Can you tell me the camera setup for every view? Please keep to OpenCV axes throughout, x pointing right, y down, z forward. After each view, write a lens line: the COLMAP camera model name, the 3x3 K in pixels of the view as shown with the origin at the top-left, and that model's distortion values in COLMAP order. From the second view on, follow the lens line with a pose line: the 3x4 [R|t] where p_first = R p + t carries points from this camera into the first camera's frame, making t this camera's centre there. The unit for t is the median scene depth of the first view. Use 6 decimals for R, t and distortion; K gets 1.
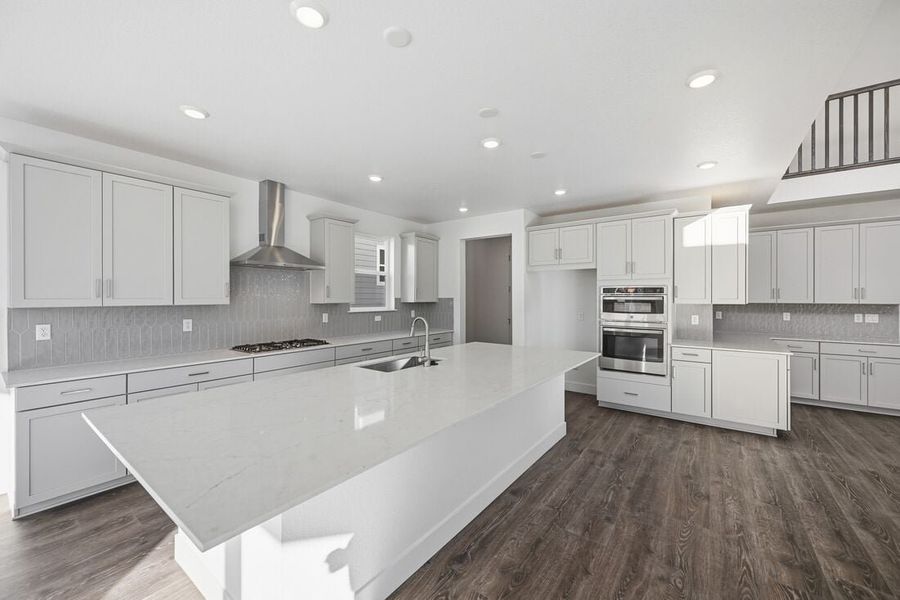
lens RADIAL K [[356.4, 0, 451.5], [0, 356.4, 297.7], [0, 0, 1]] dist [-0.000757, -0.000228]
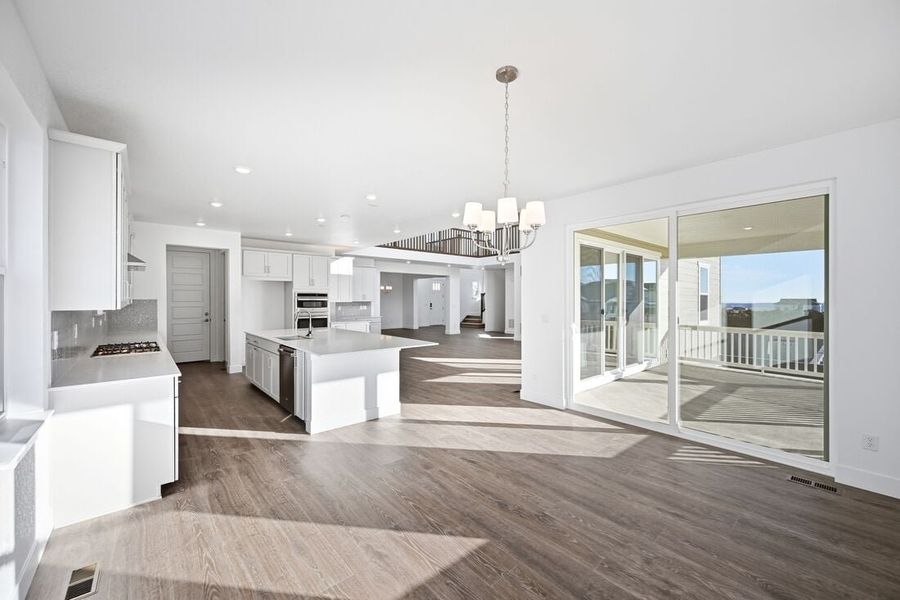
lens RADIAL K [[356.4, 0, 451.5], [0, 356.4, 297.7], [0, 0, 1]] dist [-0.000757, -0.000228]
pose [[0.221150, 0.000255, 0.975240, -2.107619], [-0.002917, 0.999996, 0.000400, -0.020004], [-0.975235, -0.002933, 0.221150, -0.154081]]
